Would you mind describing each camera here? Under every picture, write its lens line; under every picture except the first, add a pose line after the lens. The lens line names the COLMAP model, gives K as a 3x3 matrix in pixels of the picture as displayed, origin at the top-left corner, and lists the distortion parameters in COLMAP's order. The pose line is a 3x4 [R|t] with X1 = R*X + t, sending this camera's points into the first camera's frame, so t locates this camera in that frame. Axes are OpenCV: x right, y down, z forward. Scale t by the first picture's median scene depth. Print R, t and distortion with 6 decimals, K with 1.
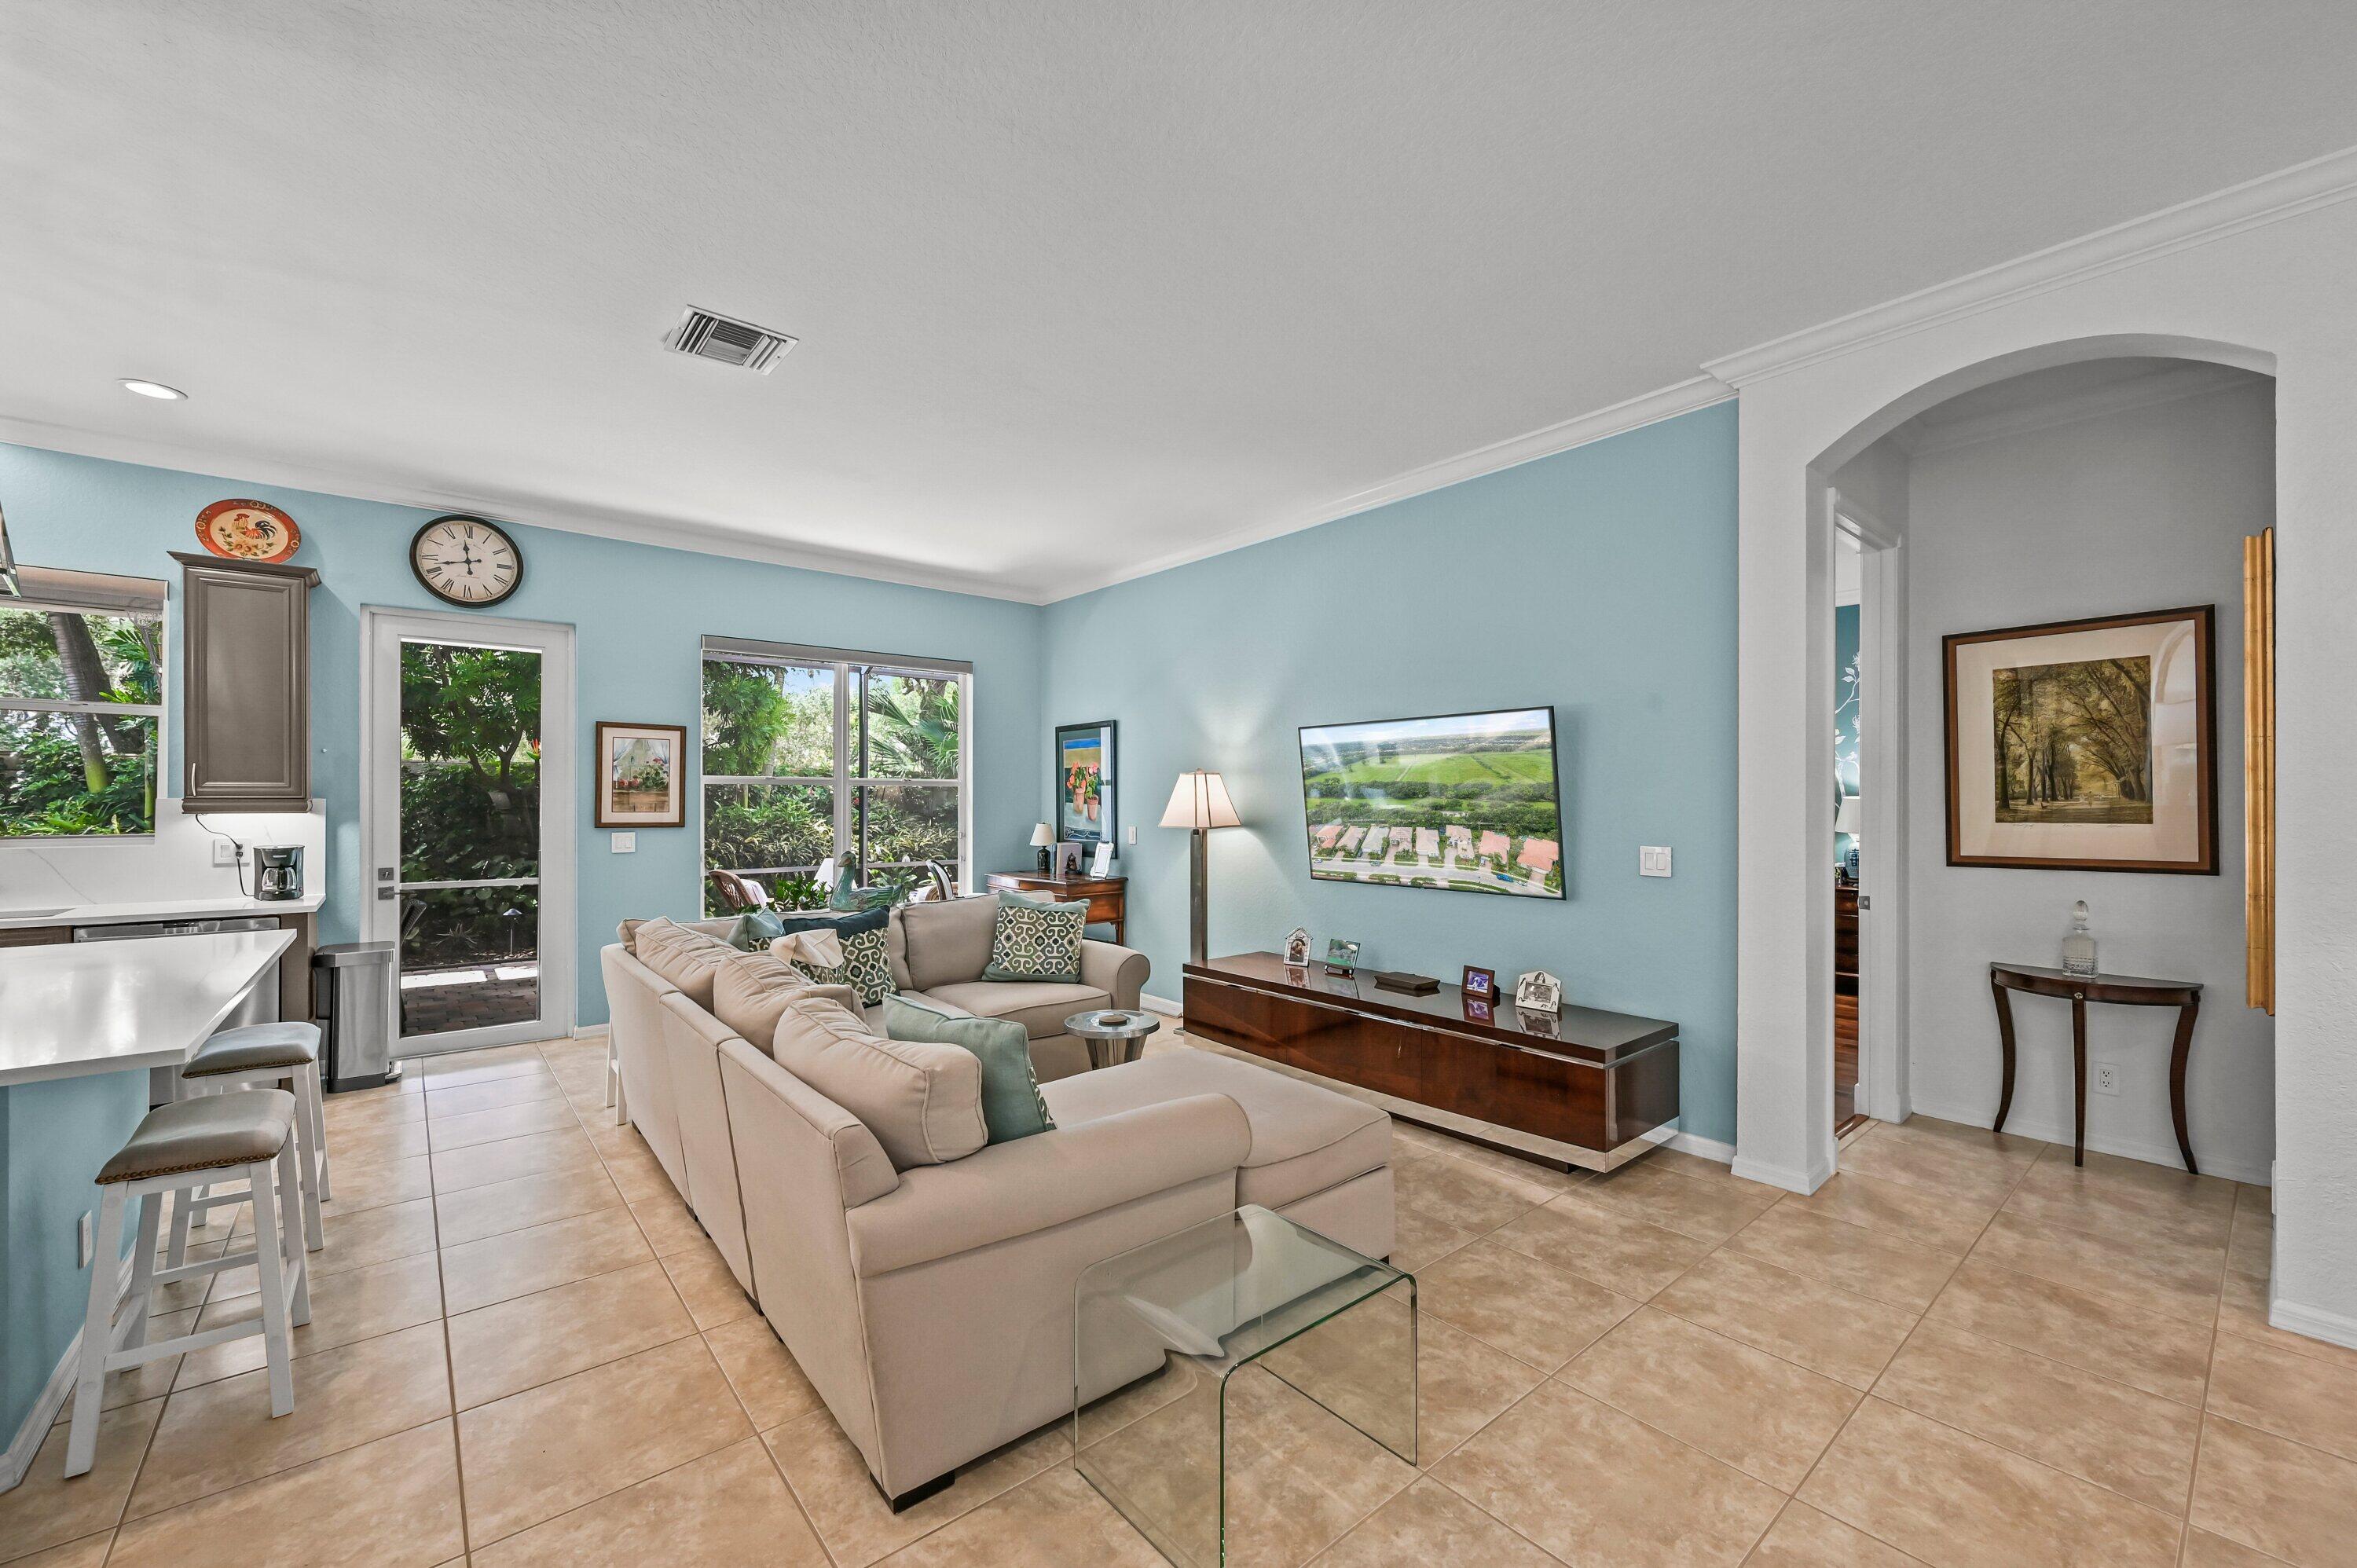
lens RADIAL K [[950.8, 0, 1188.6], [0, 950.8, 799.5], [0, 0, 1]] dist [-0.001520, 0.000087]
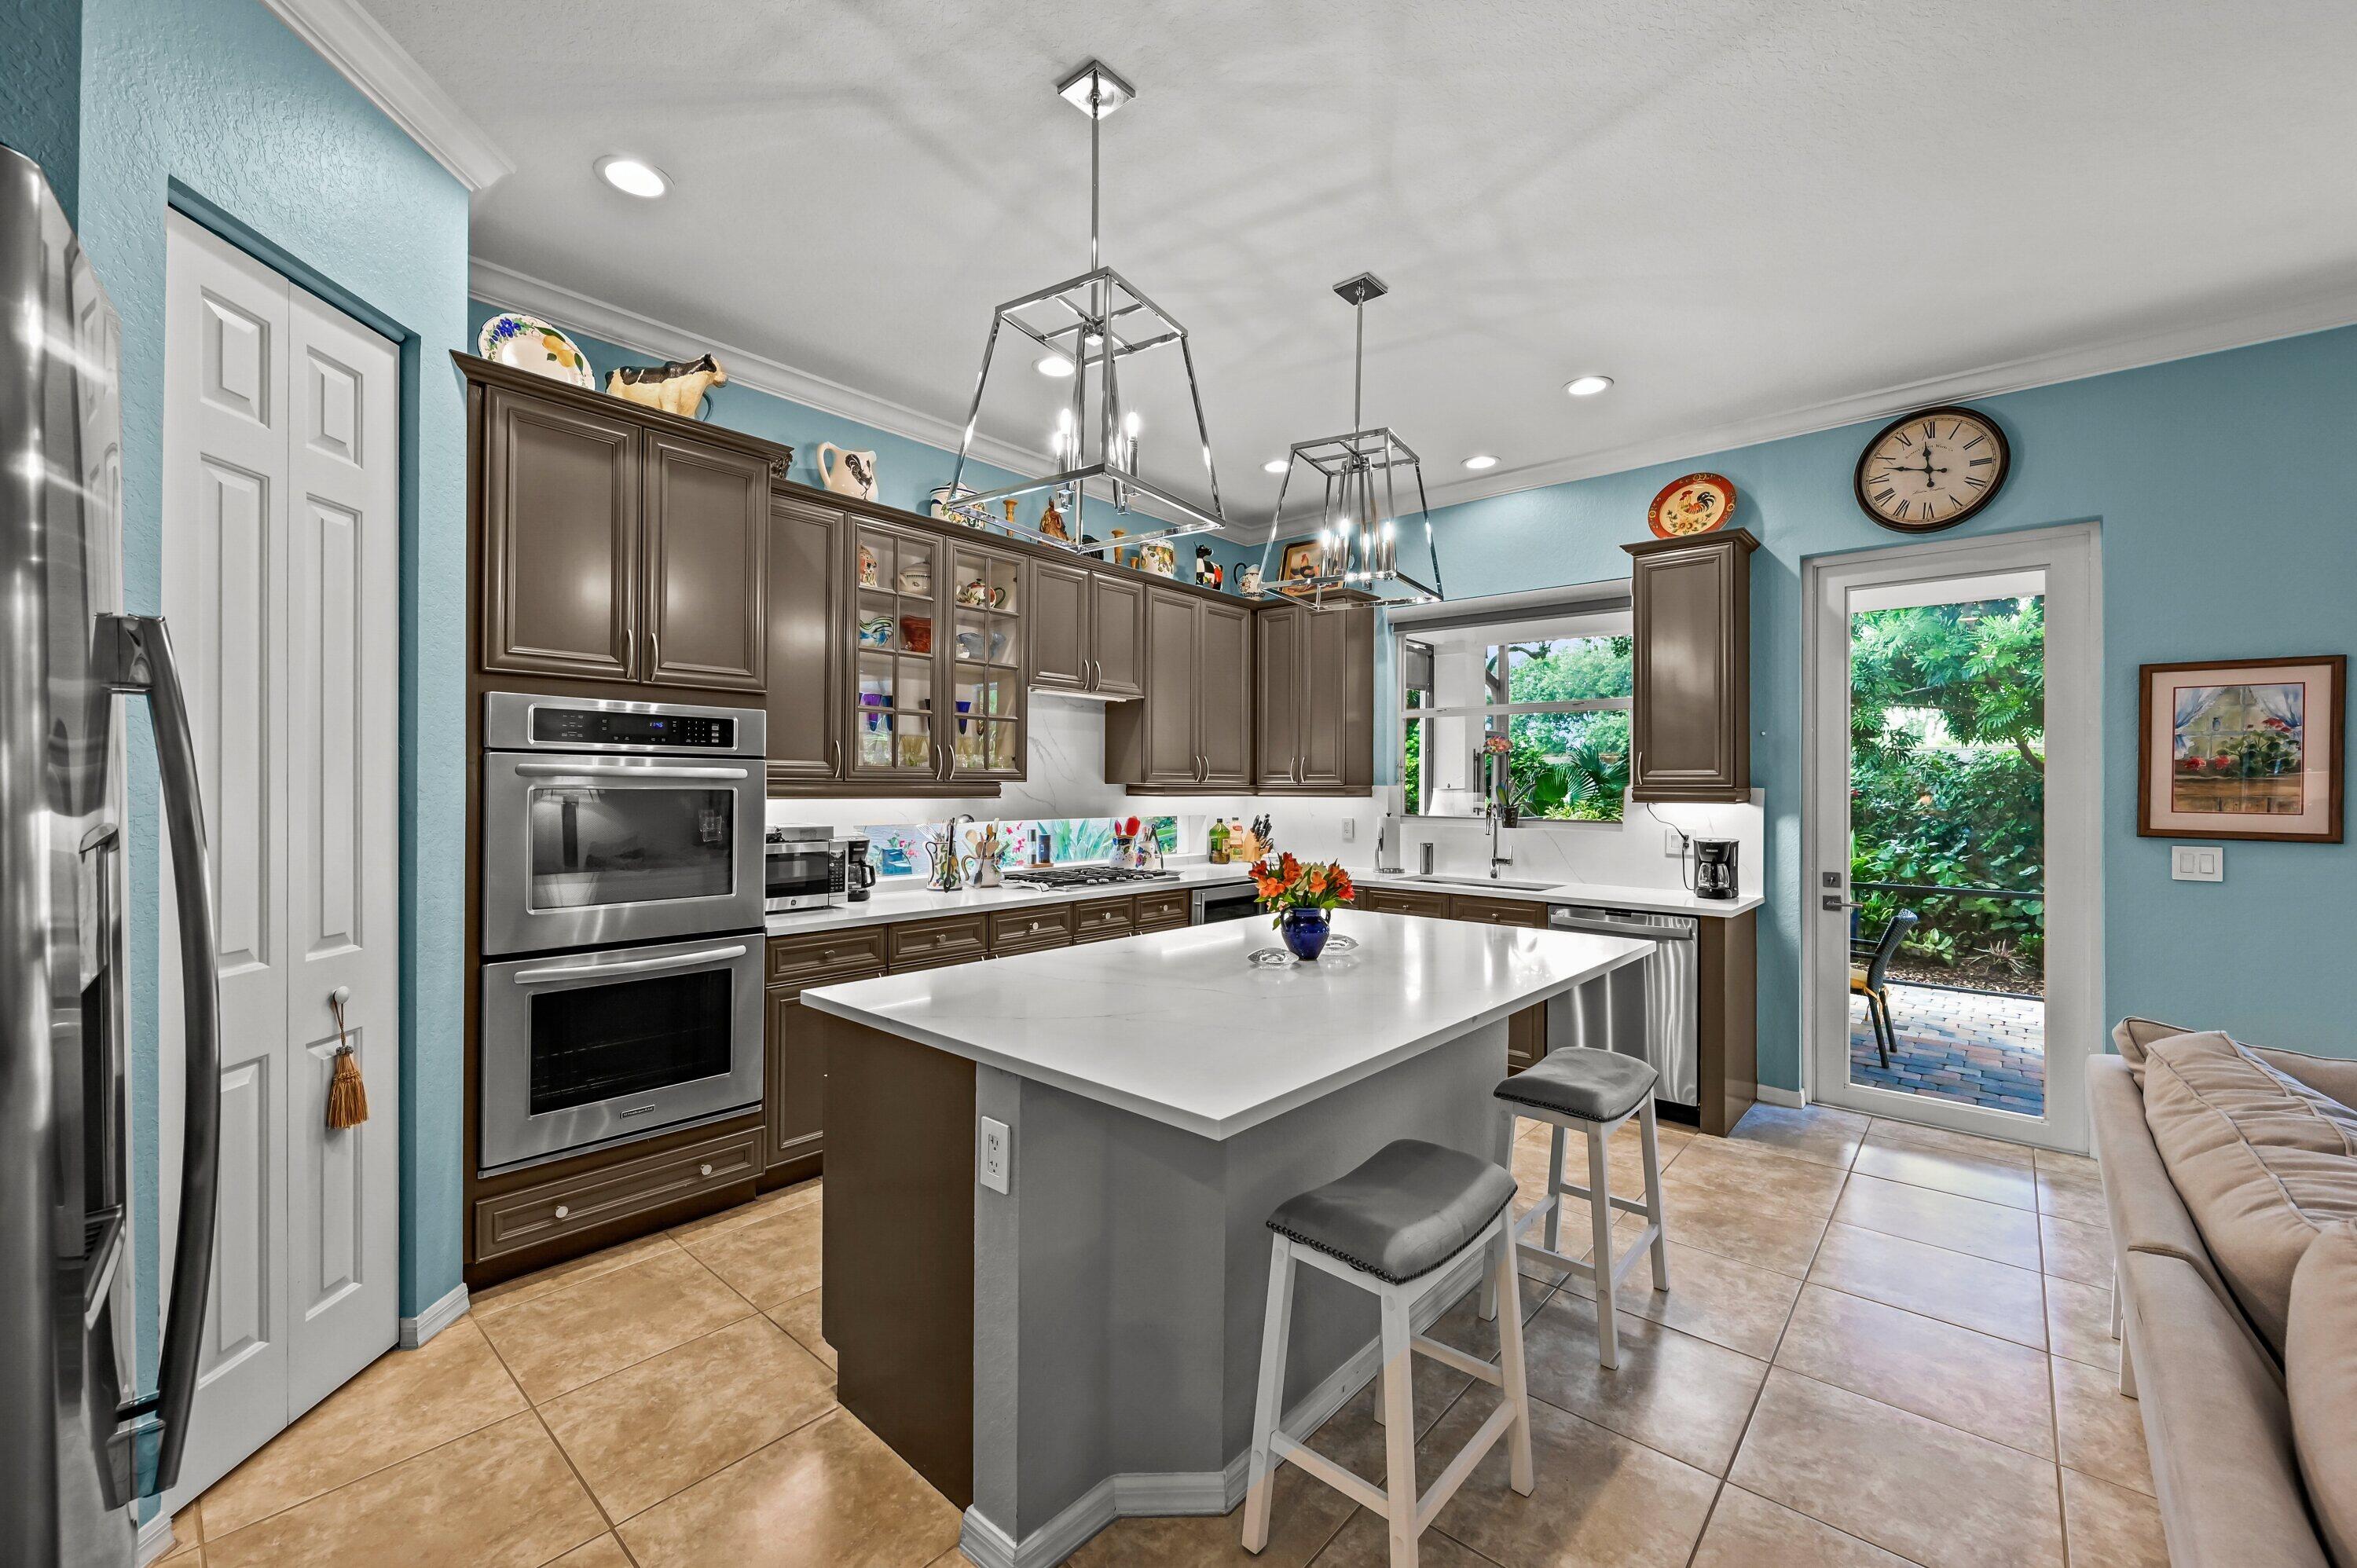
lens RADIAL K [[936.3, 0, 1182.3], [0, 936.3, 780.1], [0, 0, 1]] dist [-0.001090, -0.000041]
pose [[0.150425, -0.006311, -0.988601, -0.132004], [-0.005535, 0.999959, -0.007226, 0.000956], [0.988606, 0.006559, 0.150383, 0.335520]]
